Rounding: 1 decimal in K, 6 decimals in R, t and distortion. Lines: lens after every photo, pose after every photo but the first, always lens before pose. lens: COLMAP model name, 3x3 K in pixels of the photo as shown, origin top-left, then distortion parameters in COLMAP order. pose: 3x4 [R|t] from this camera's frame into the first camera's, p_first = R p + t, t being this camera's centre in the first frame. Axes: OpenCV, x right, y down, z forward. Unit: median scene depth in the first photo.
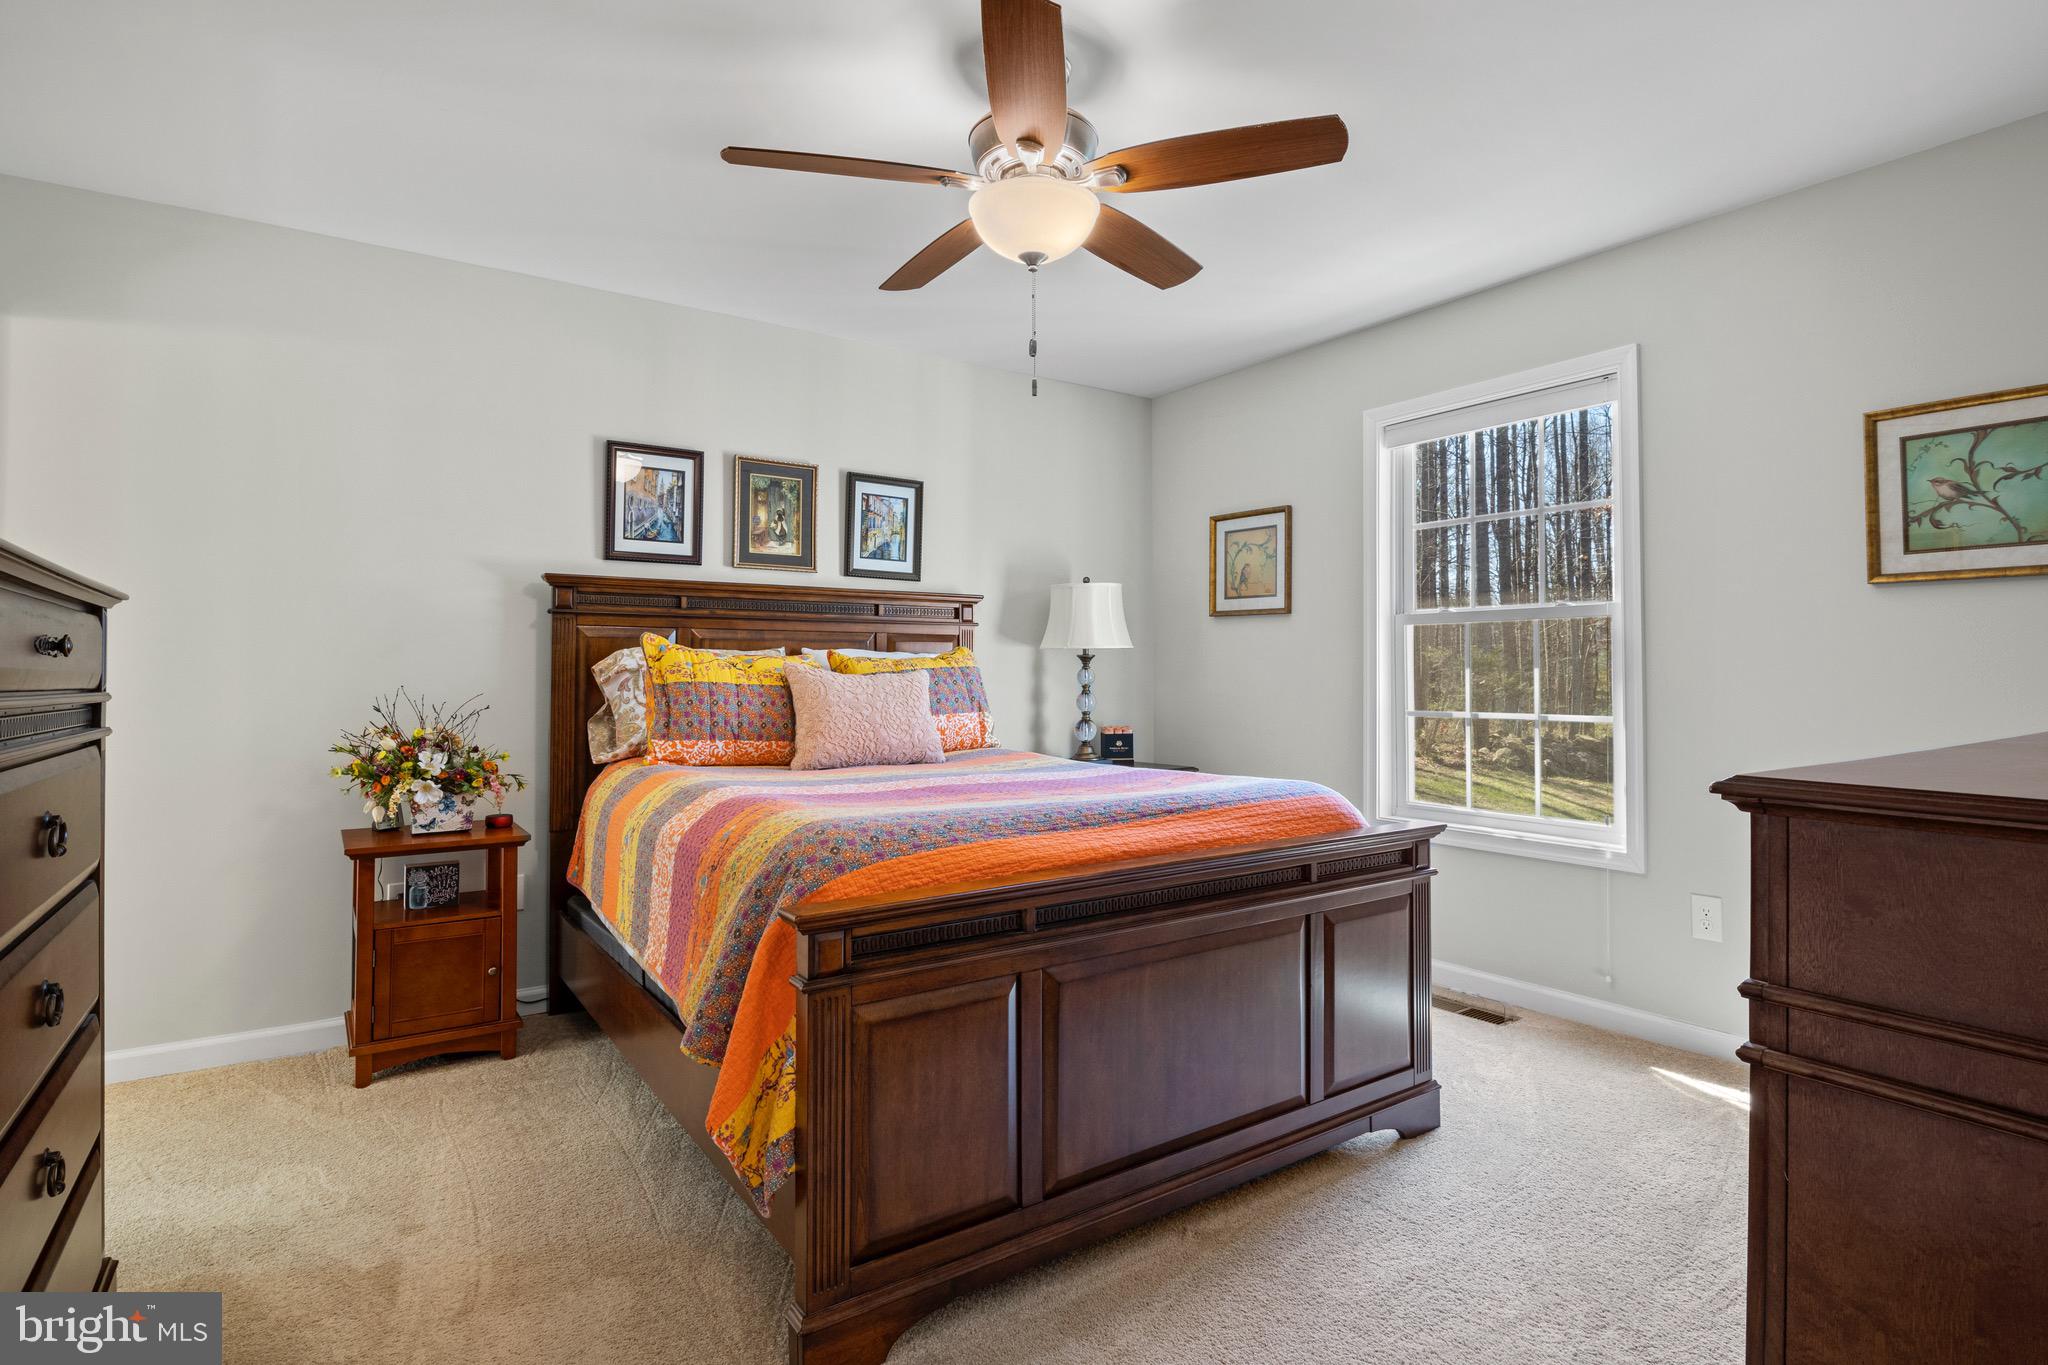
lens RADIAL K [[1029.3, 0, 1011.8], [0, 1029.3, 649.6], [0, 0, 1]] dist [-0.009781, 0.002461]
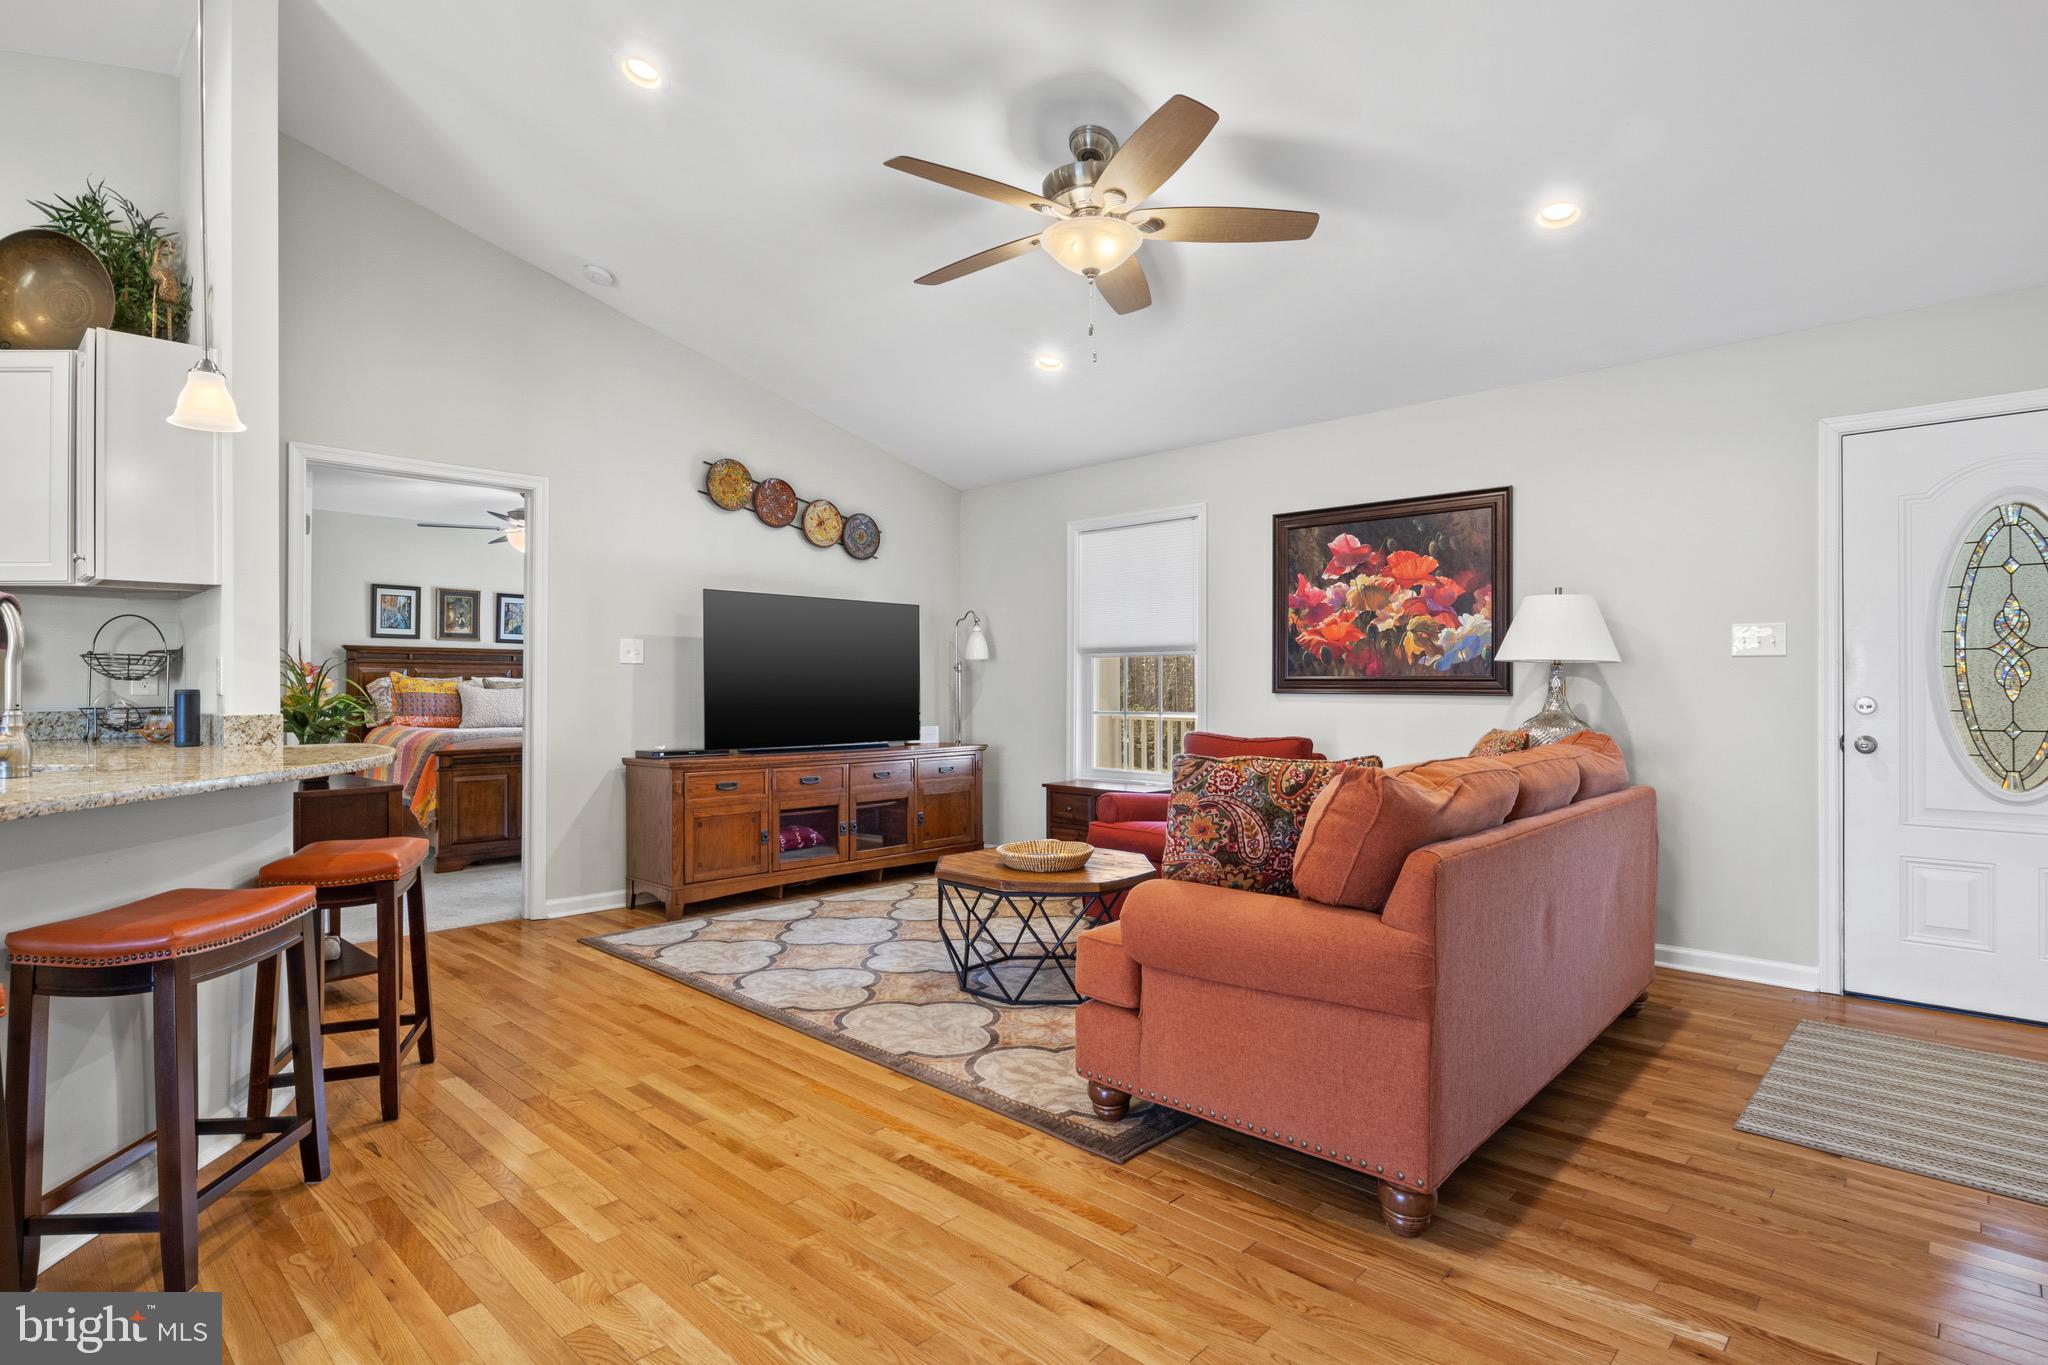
lens RADIAL K [[1029.3, 0, 1020.6], [0, 1029.3, 682.7], [0, 0, 1]] dist [-0.009781, 0.002461]
pose [[0.978920, 0.000392, 0.204244, 0.501263], [-0.003375, 0.999893, 0.014256, -0.024917], [-0.204216, -0.014645, 0.978816, -1.393035]]
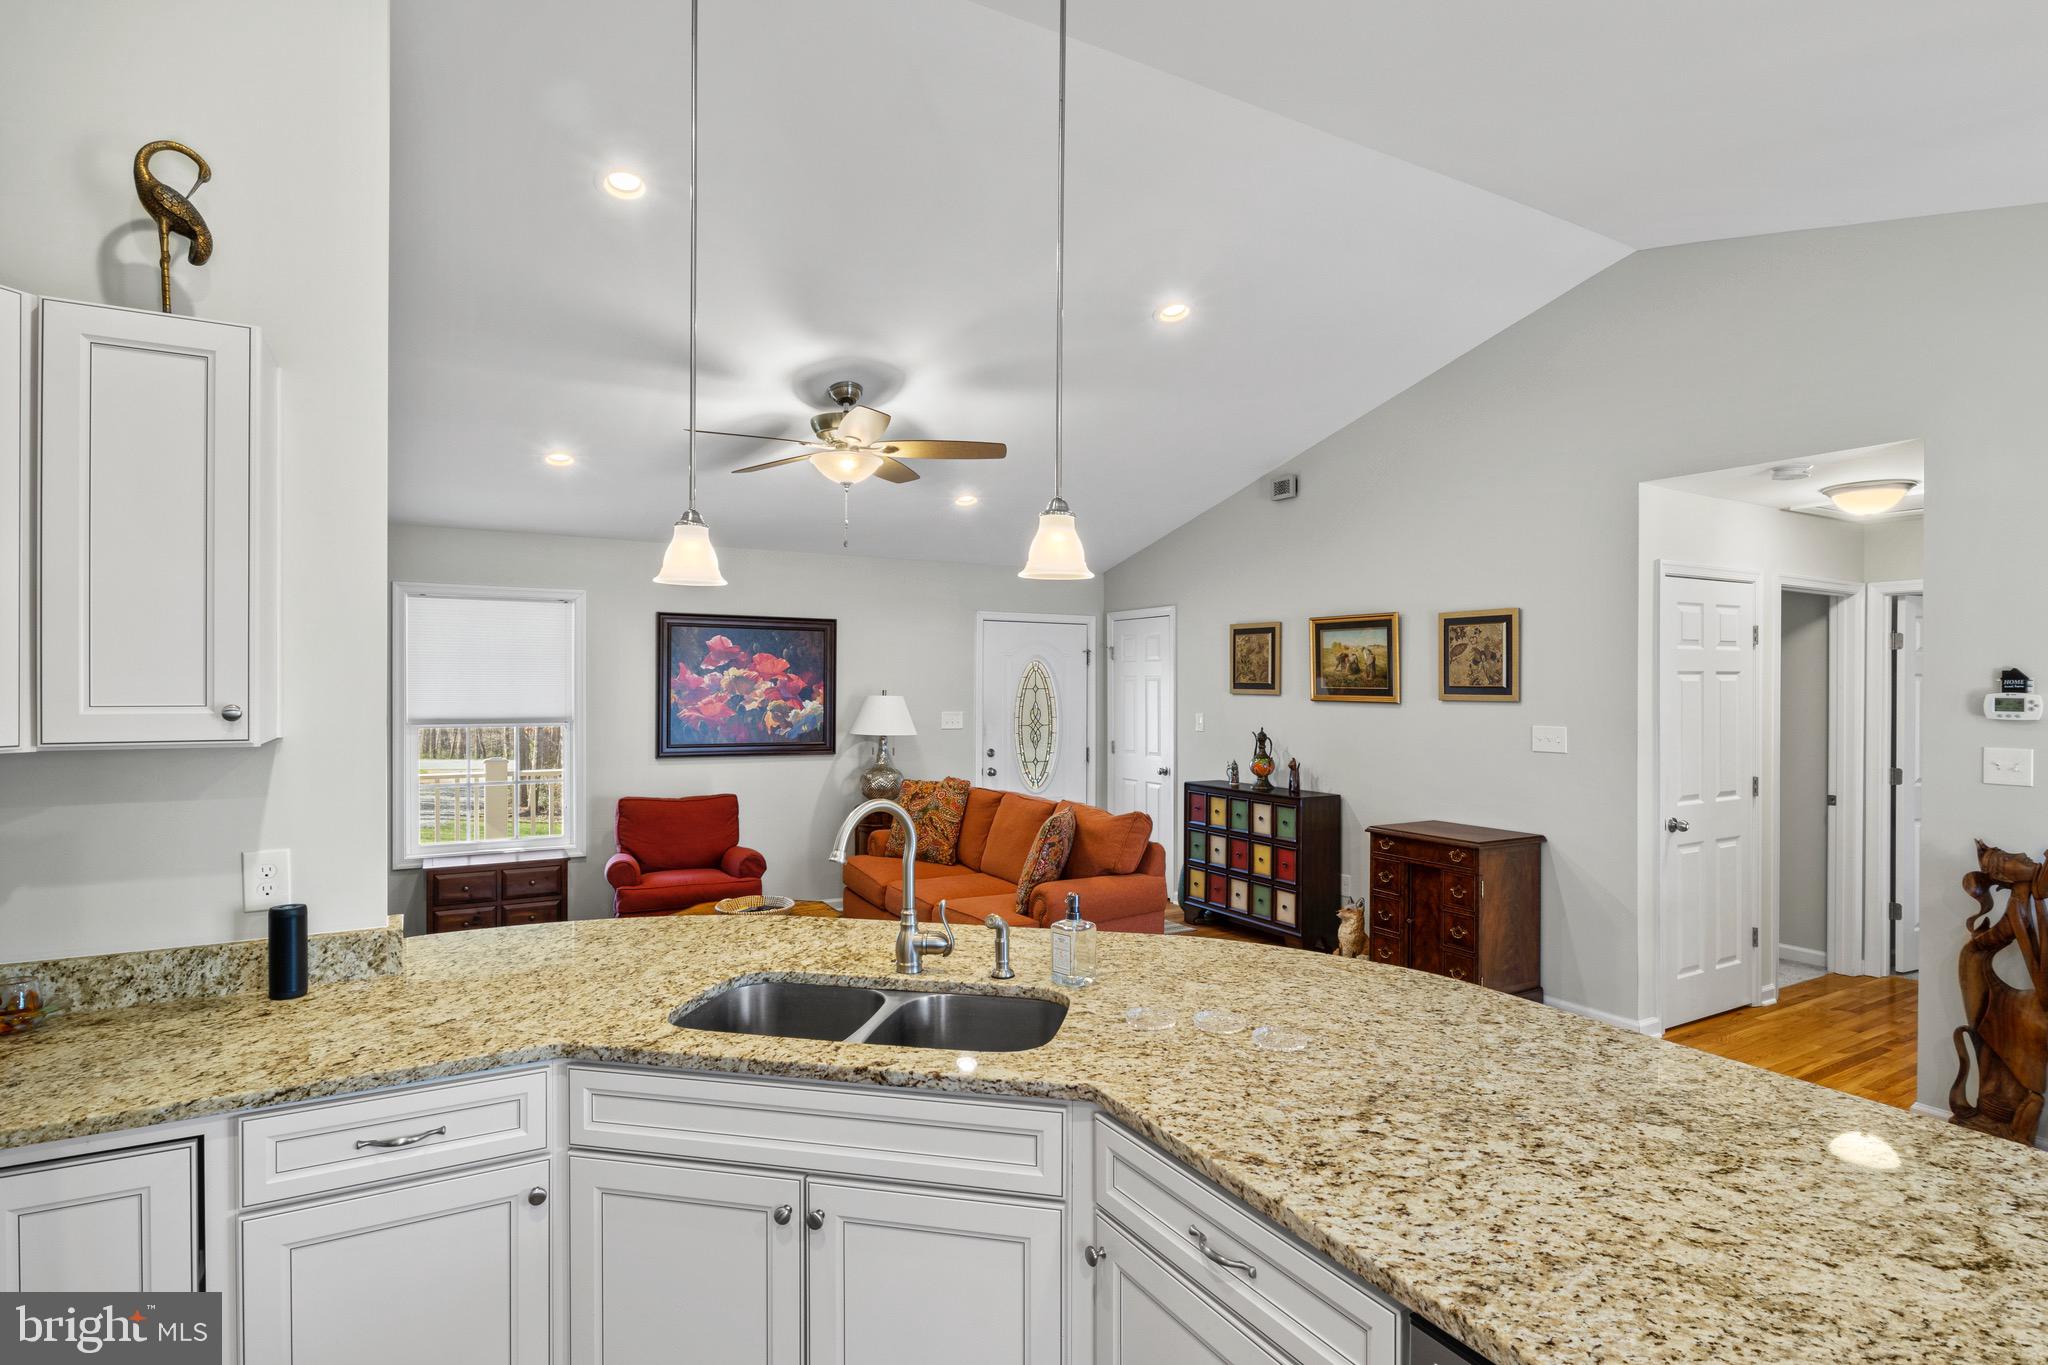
lens RADIAL K [[1029.3, 0, 1035.7], [0, 1029.3, 683.5], [0, 0, 1]] dist [-0.009781, 0.002461]
pose [[0.077250, -0.000052, 0.997012, -0.537559], [-0.021841, 0.999760, 0.001744, -0.134865], [-0.996772, -0.021911, 0.077230, -0.838554]]
